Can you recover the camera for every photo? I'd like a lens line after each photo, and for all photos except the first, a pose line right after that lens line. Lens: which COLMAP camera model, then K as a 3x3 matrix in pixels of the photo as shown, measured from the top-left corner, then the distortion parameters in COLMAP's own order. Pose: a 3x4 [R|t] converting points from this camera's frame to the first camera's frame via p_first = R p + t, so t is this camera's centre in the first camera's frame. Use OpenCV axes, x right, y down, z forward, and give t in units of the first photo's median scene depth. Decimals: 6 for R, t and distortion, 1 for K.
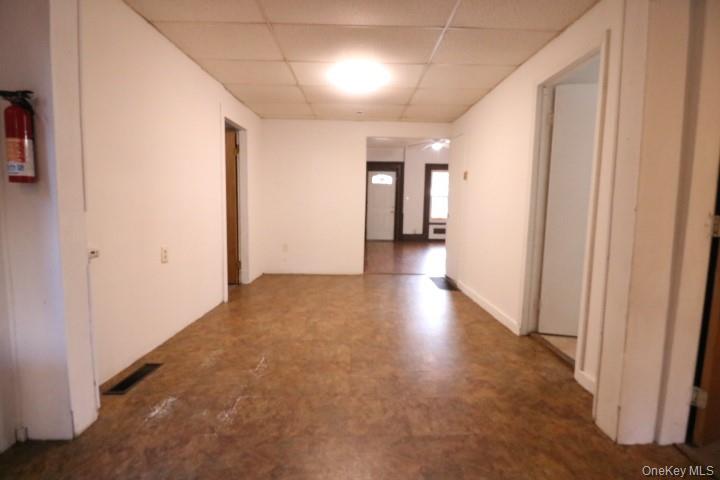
lens RADIAL K [[335.1, 0, 362.1], [0, 335.1, 236.3], [0, 0, 1]] dist [-0.022481, -0.000681]
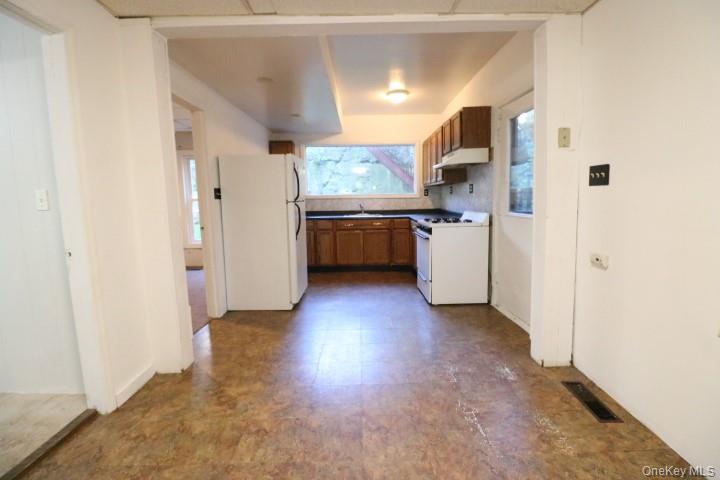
lens RADIAL K [[335.1, 0, 359.8], [0, 335.1, 238.0], [0, 0, 1]] dist [-0.022481, -0.000681]
pose [[-0.999779, -0.000098, 0.021035, -0.059295], [0.004504, 0.975799, 0.218624, -0.267087], [-0.020547, 0.218670, -0.975582, 2.105580]]
